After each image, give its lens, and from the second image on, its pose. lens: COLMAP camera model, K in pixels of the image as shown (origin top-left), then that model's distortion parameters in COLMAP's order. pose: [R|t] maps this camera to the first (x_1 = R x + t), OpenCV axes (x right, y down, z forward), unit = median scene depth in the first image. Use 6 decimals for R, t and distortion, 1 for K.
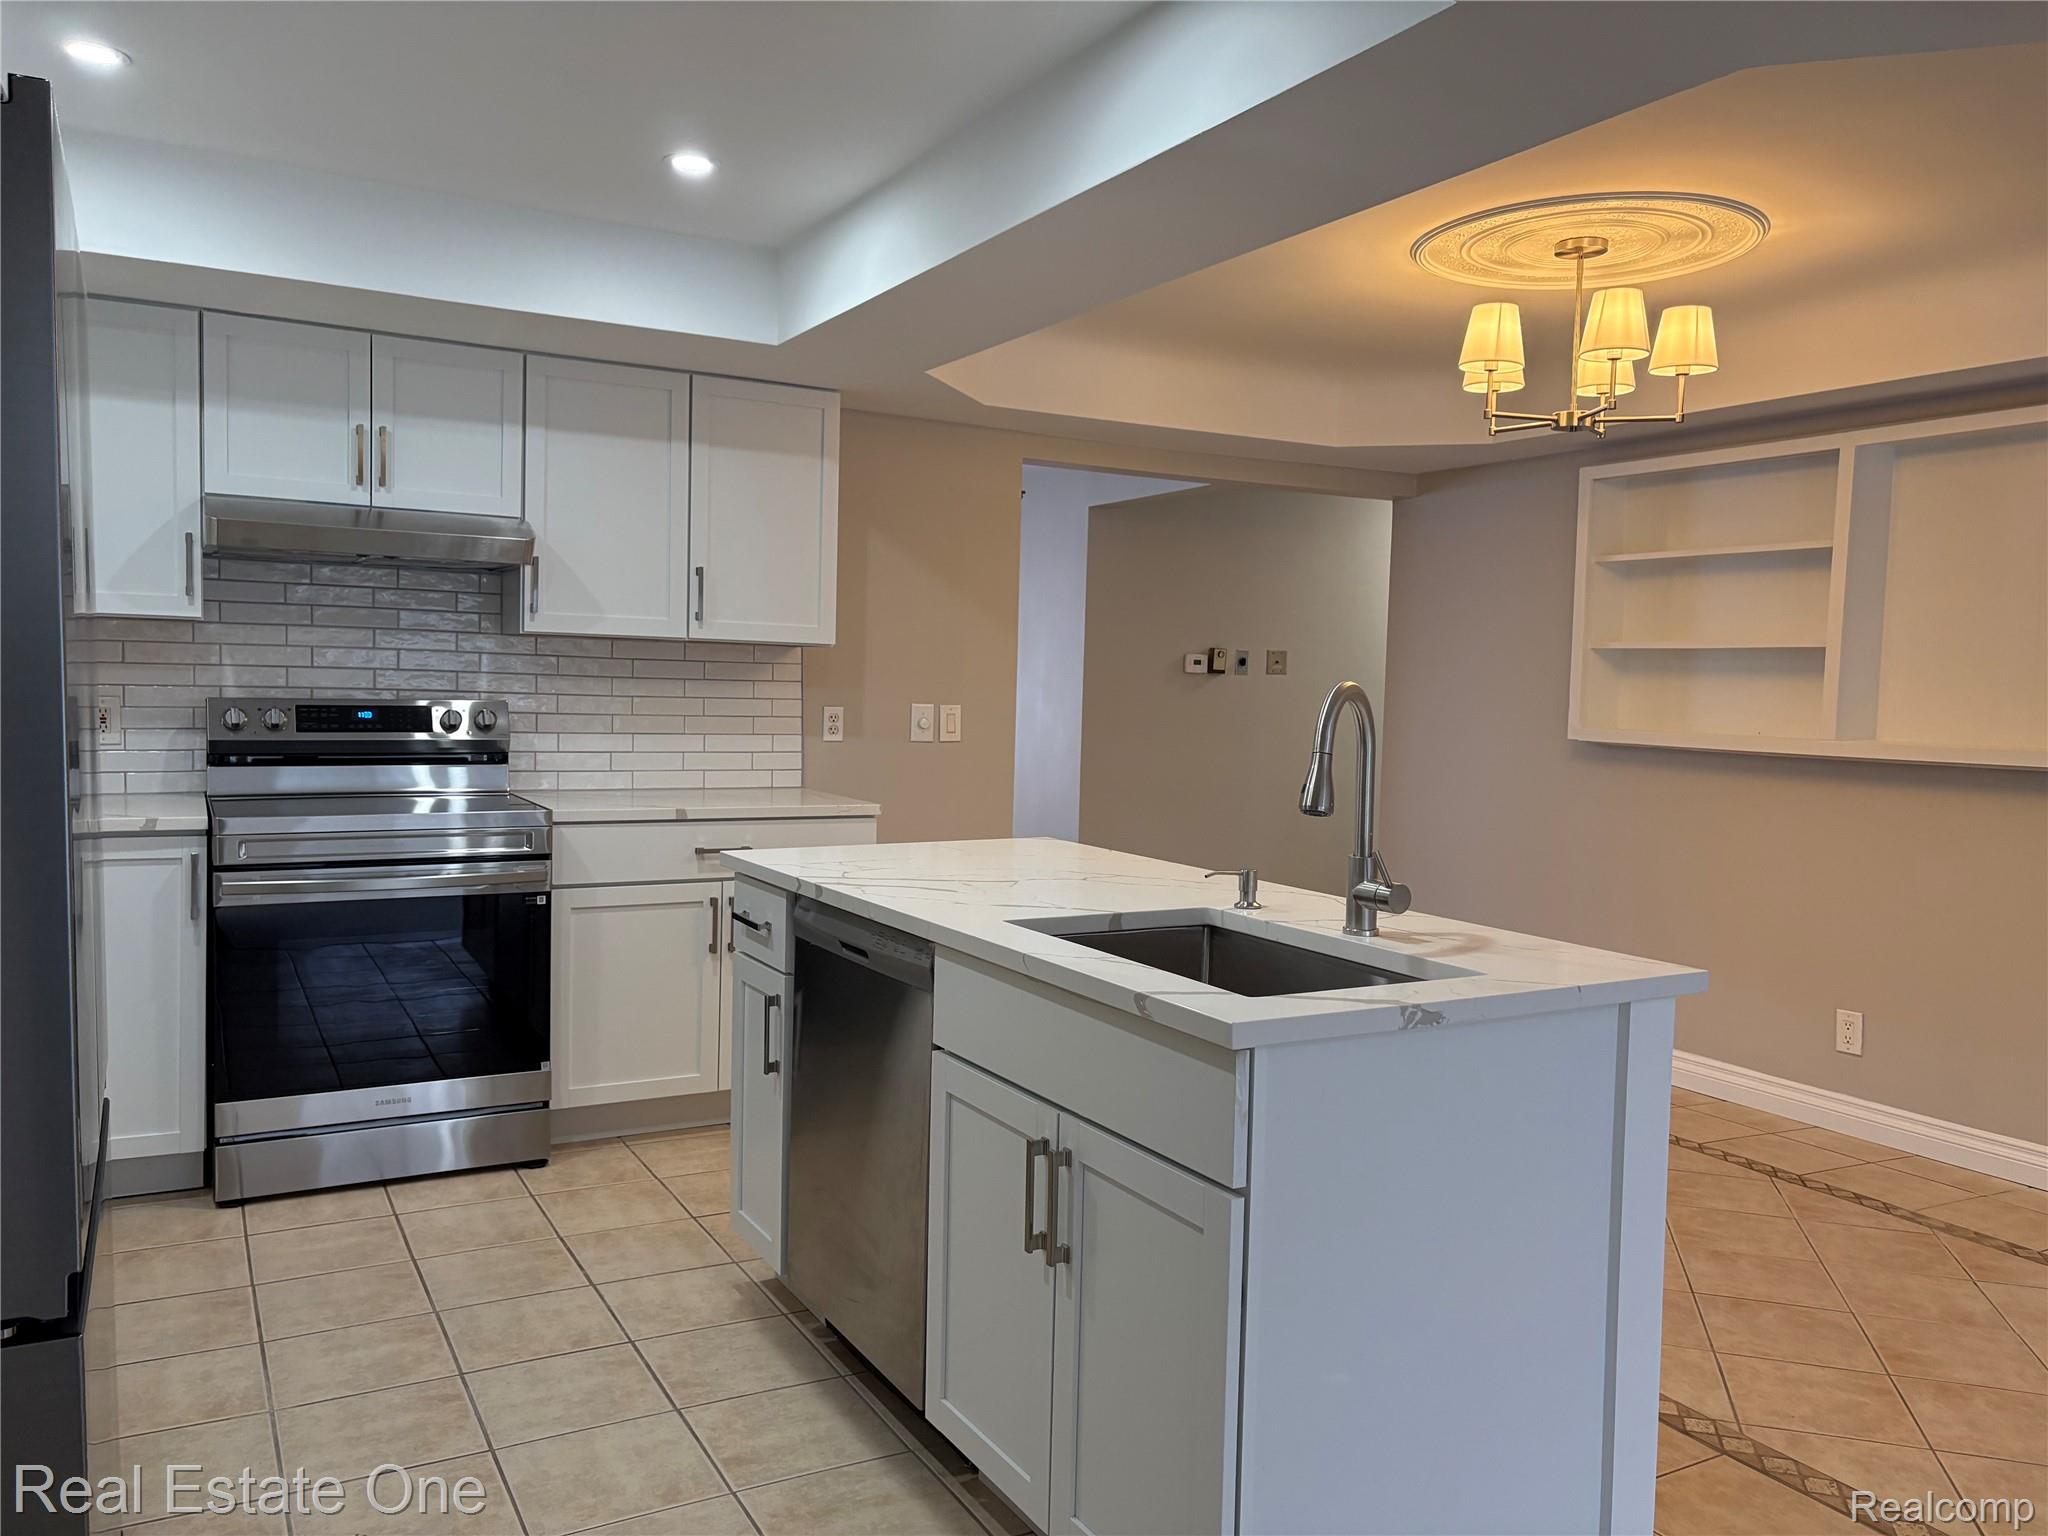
lens RADIAL K [[1562.0, 0, 1013.6], [0, 1562.0, 791.5], [0, 0, 1]] dist [0.004234, -0.037515]
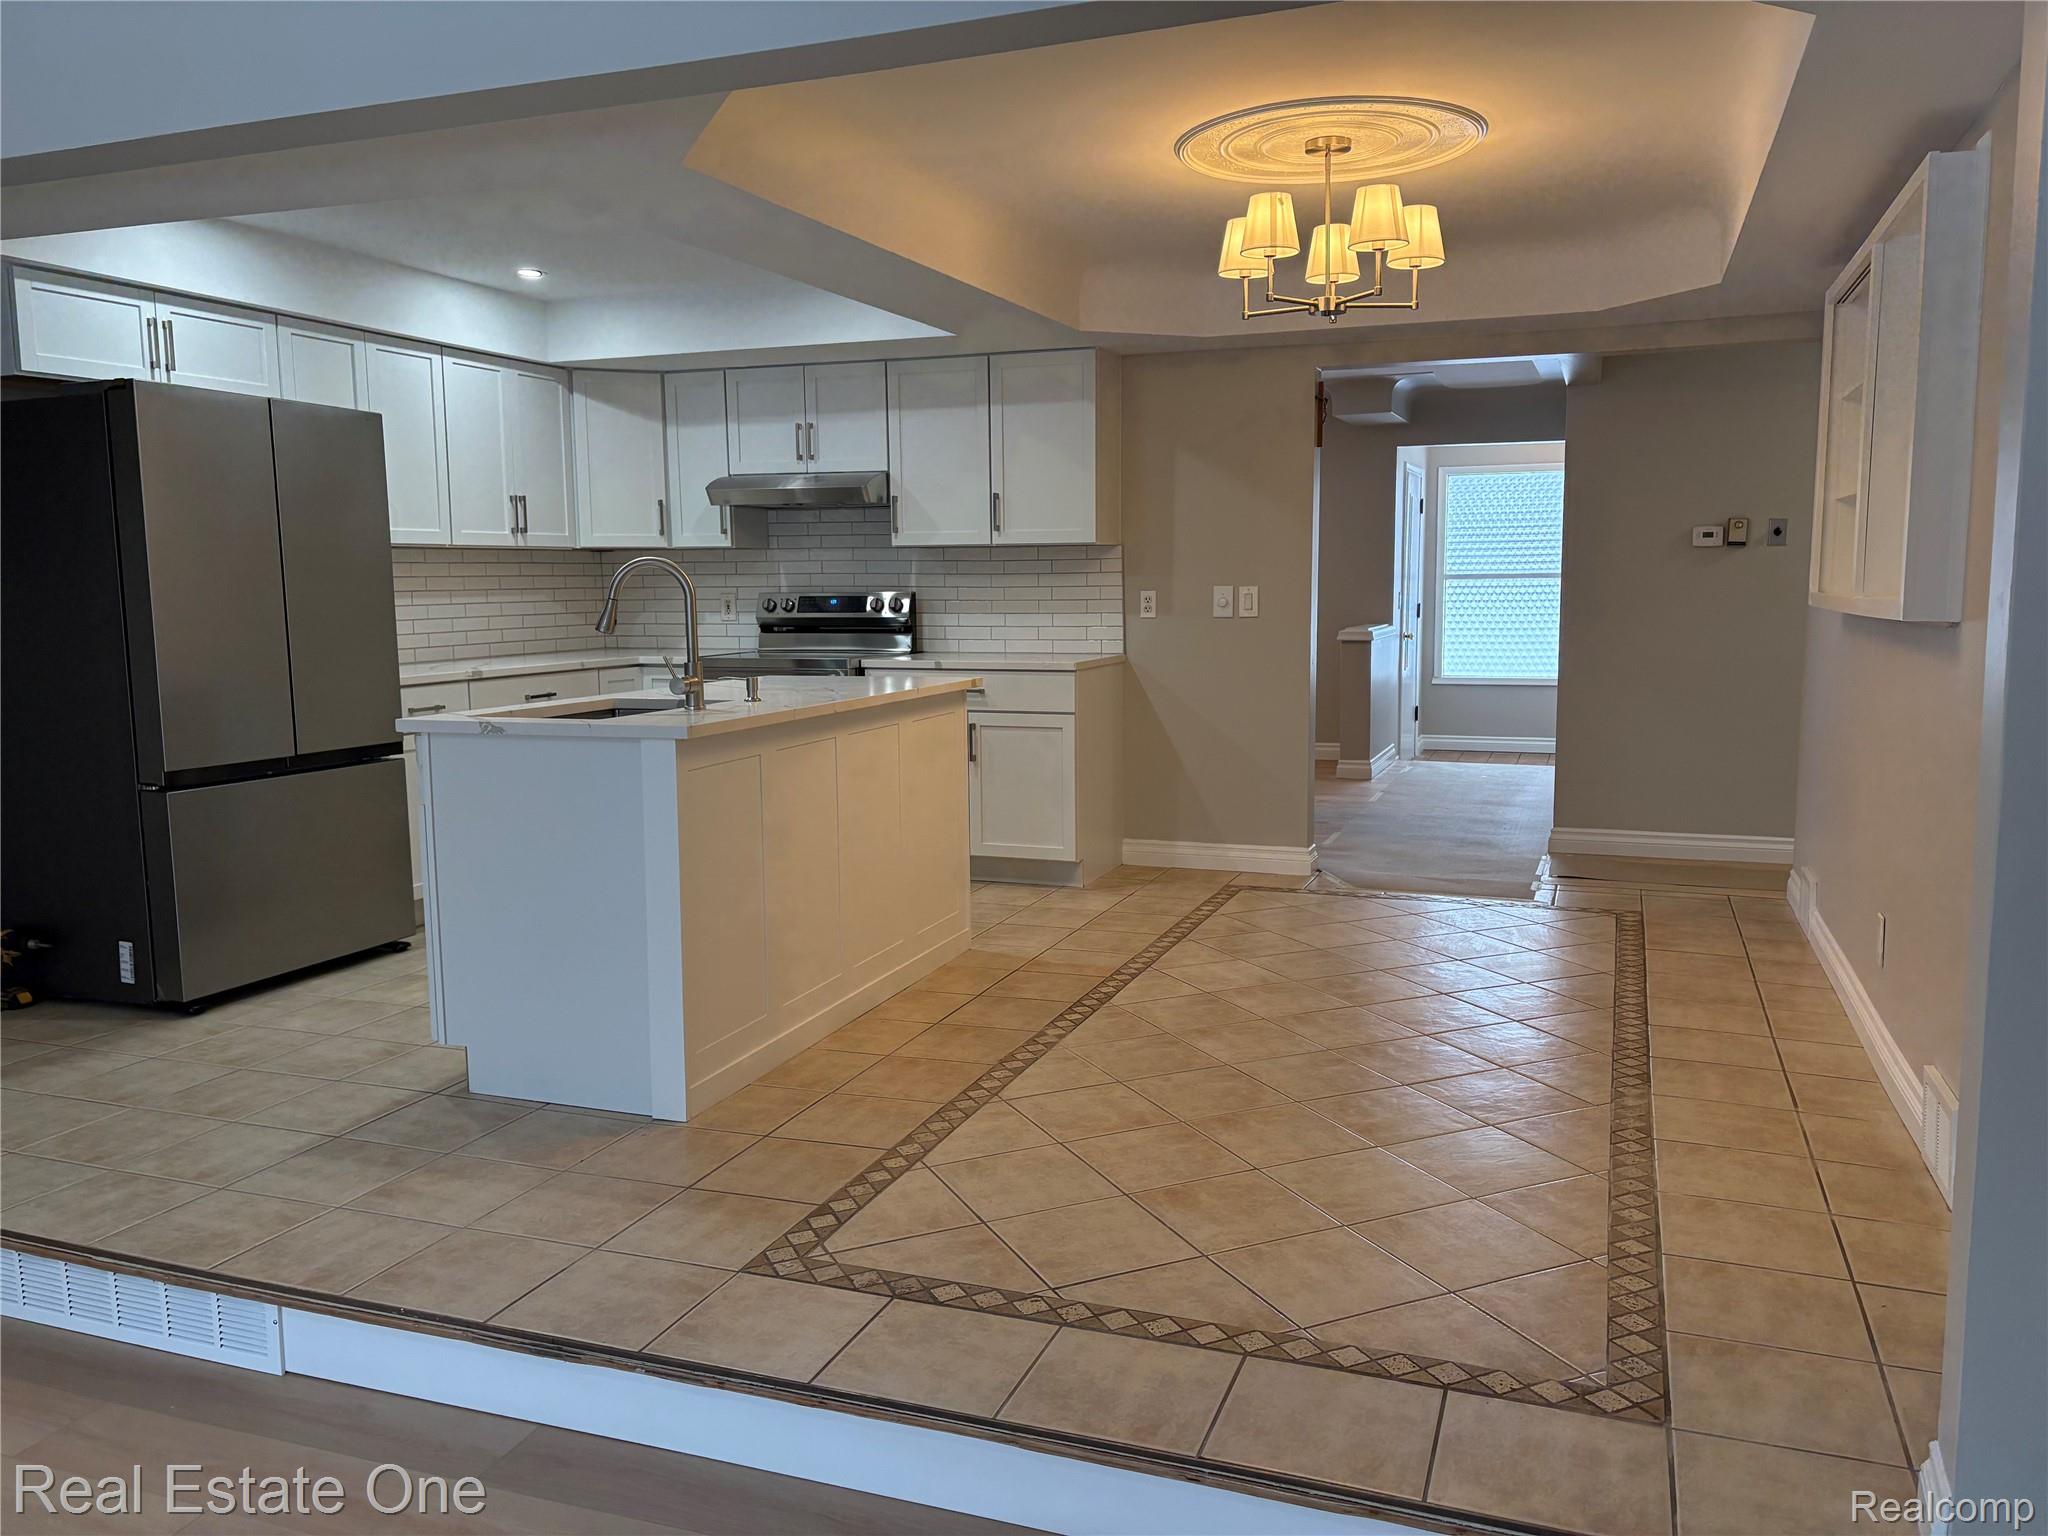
lens RADIAL K [[1578.0, 0, 1024.0], [0, 1578.0, 768.0], [0, 0, 1]] dist [0.057935, -0.002042]
pose [[0.655931, 0.057604, -0.752620, 0.943886], [-0.026874, 0.998234, 0.052982, 0.029700], [0.754343, -0.014527, 0.656320, 0.077386]]
